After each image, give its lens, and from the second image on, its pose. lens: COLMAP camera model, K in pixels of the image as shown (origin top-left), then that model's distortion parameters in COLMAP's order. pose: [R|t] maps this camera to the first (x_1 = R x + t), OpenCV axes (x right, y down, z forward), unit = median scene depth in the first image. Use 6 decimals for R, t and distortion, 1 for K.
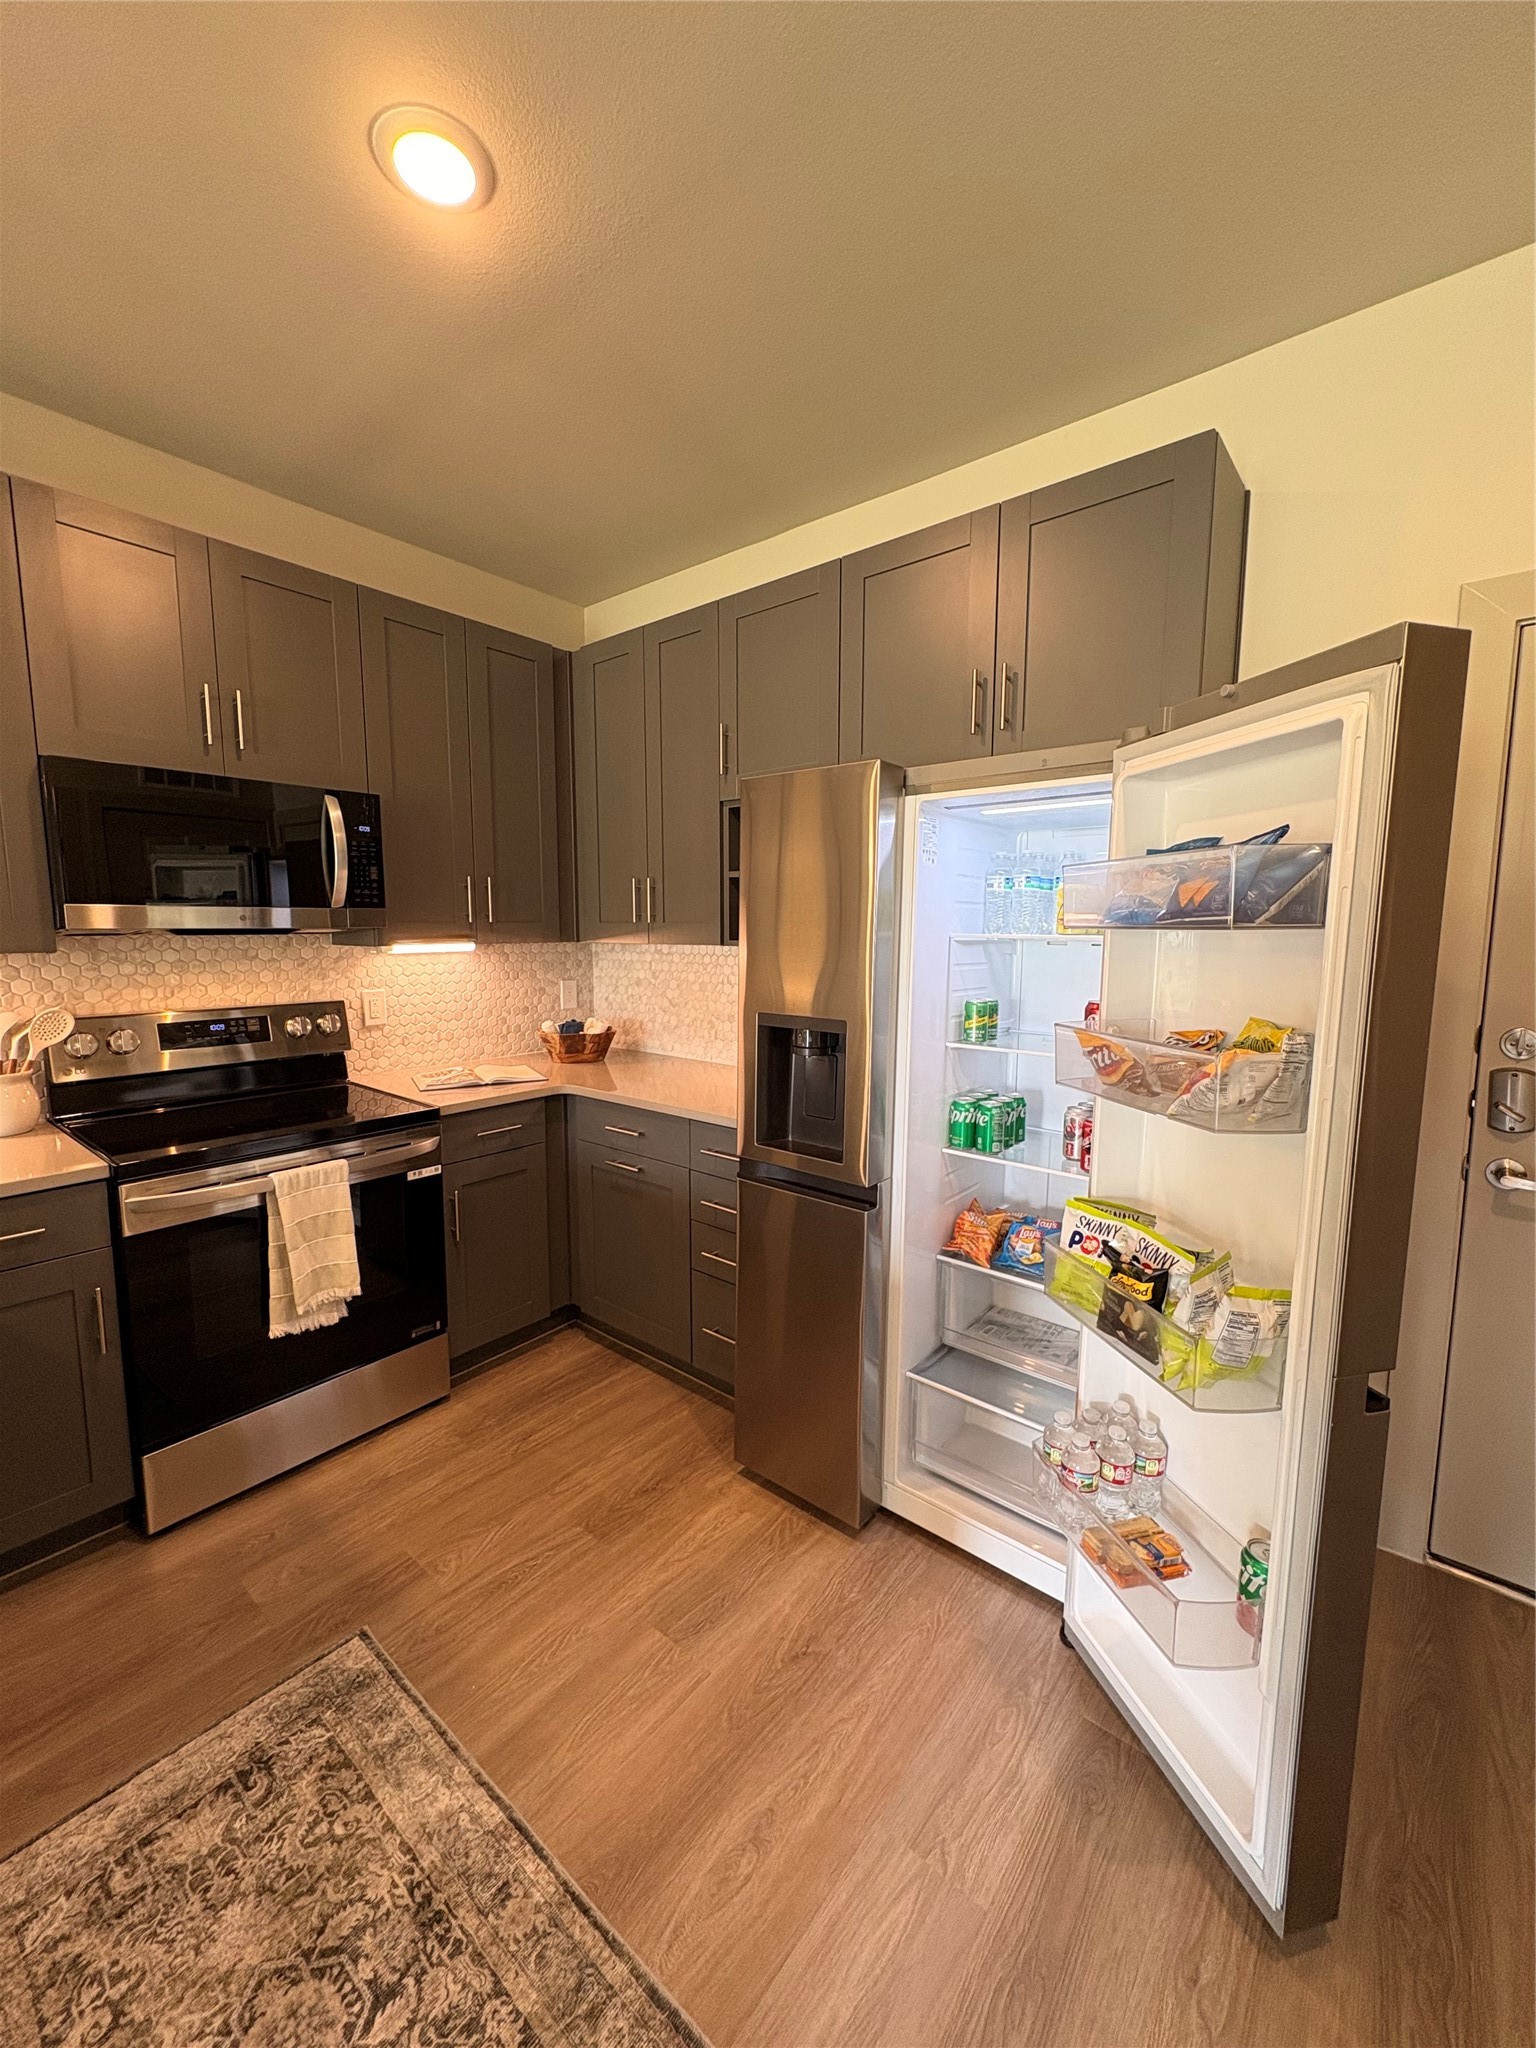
lens RADIAL K [[816.9, 0, 765.6], [0, 816.9, 1016.0], [0, 0, 1]] dist [-0.000241, -0.000339]
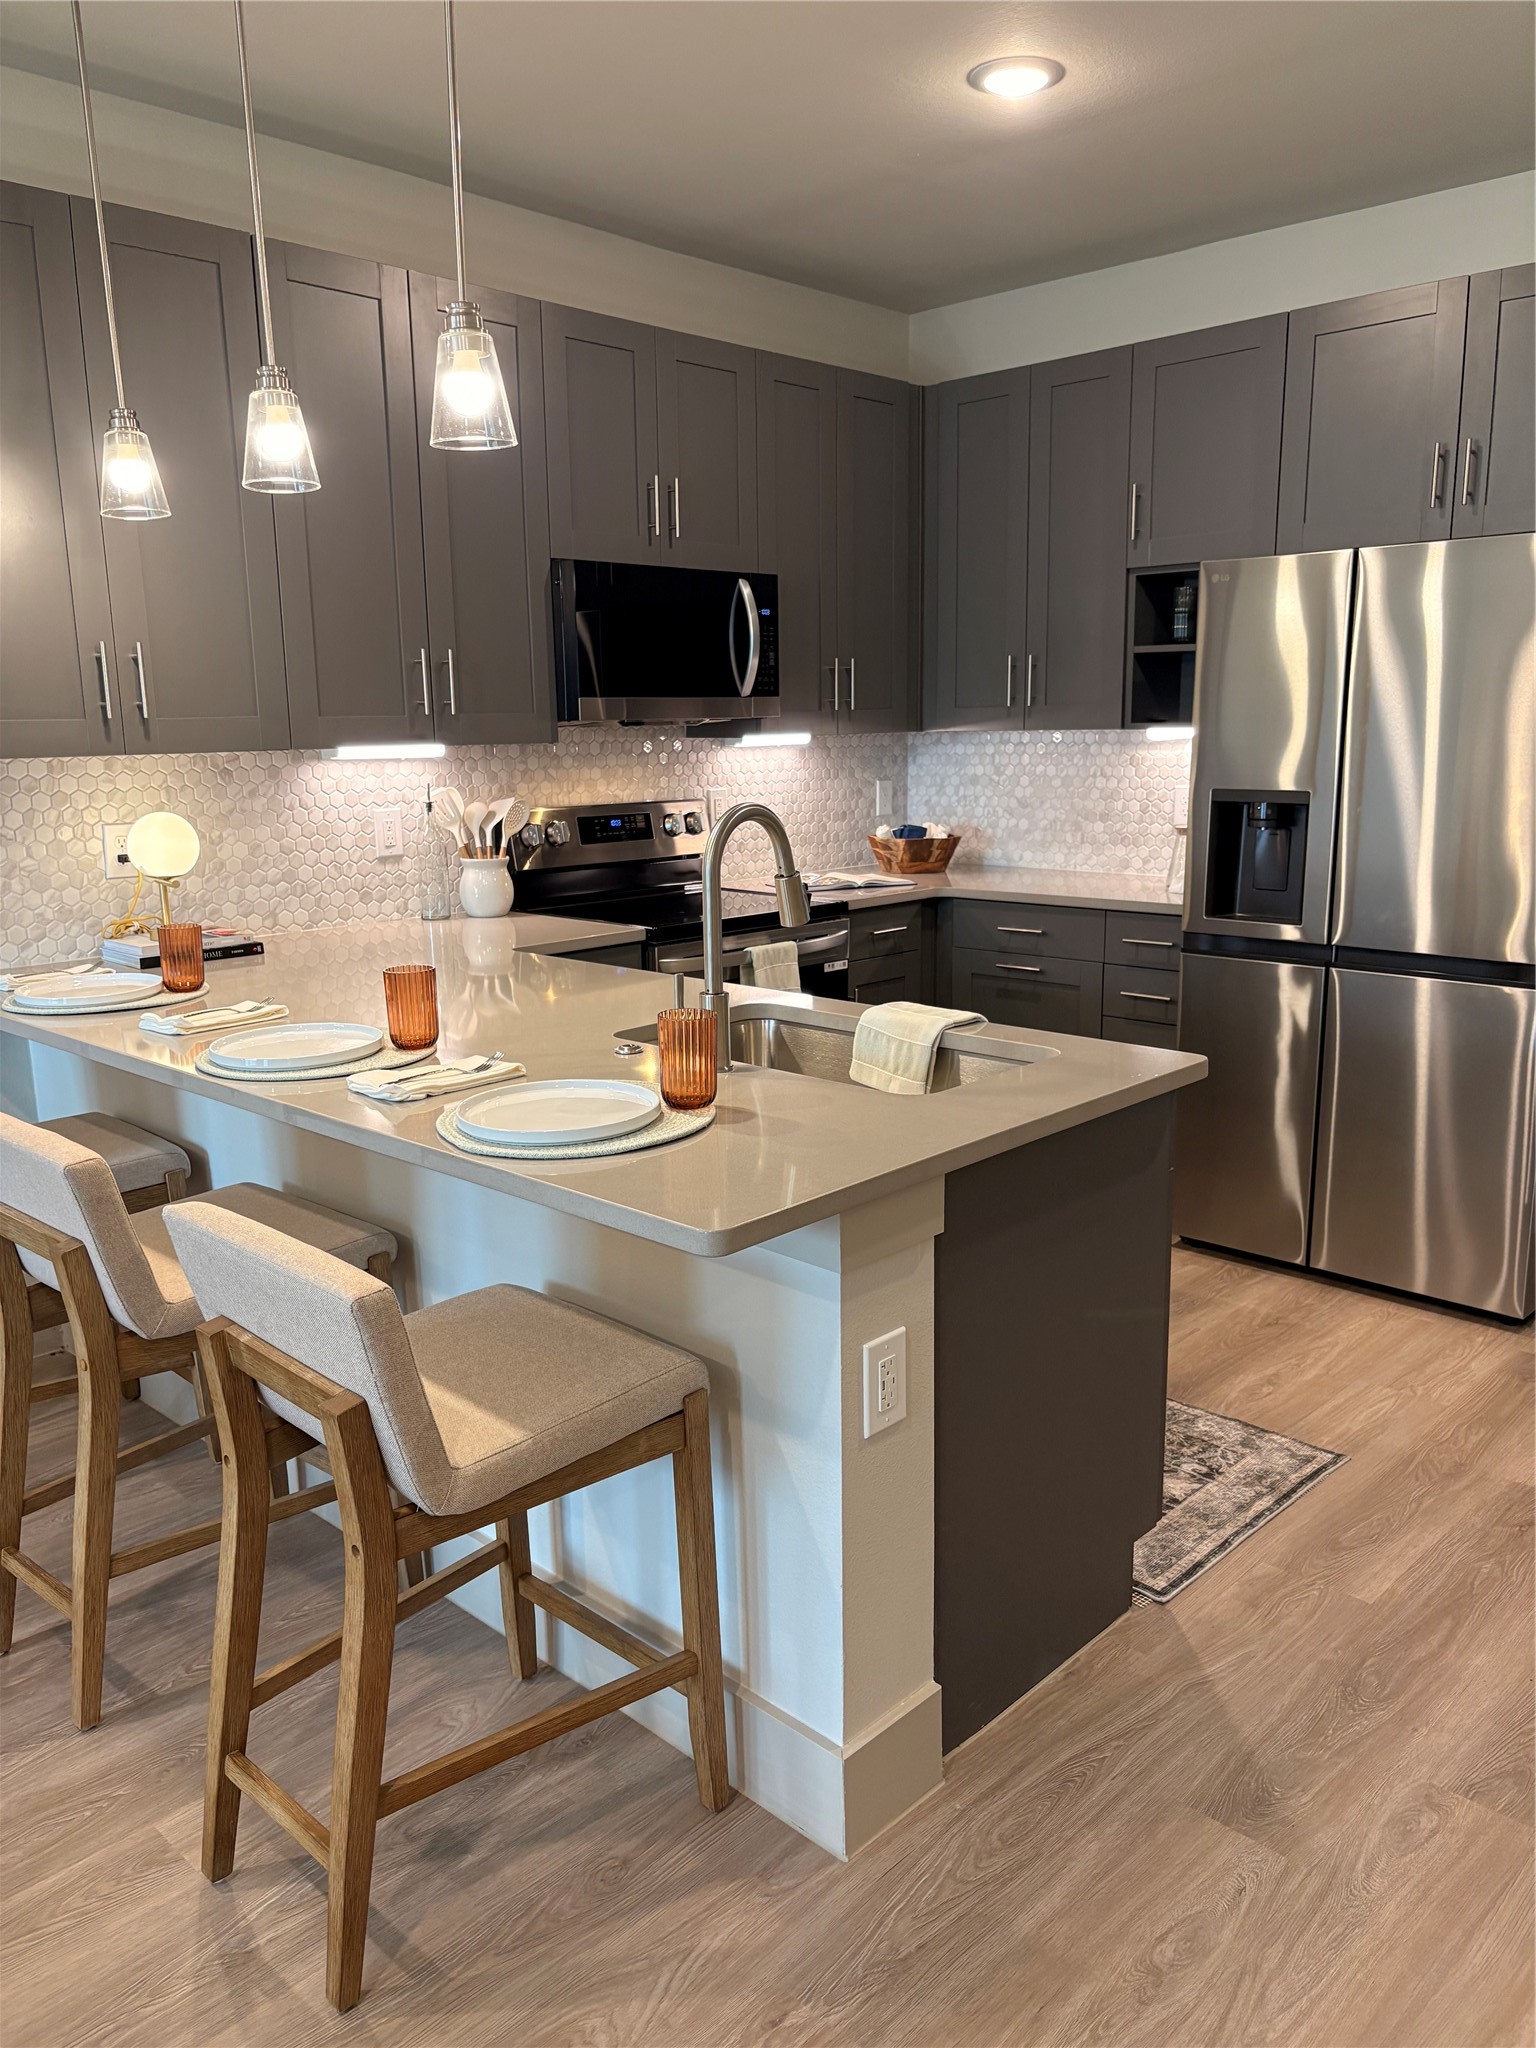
lens RADIAL K [[1526.3, 0, 763.1], [0, 1526.3, 1037.3], [0, 0, 1]] dist [0.009221, 0.001523]
pose [[0.996996, -0.004888, -0.077298, -0.278649], [0.012162, 0.995505, 0.093922, 0.078899], [0.076491, -0.094580, 0.992574, -0.654319]]
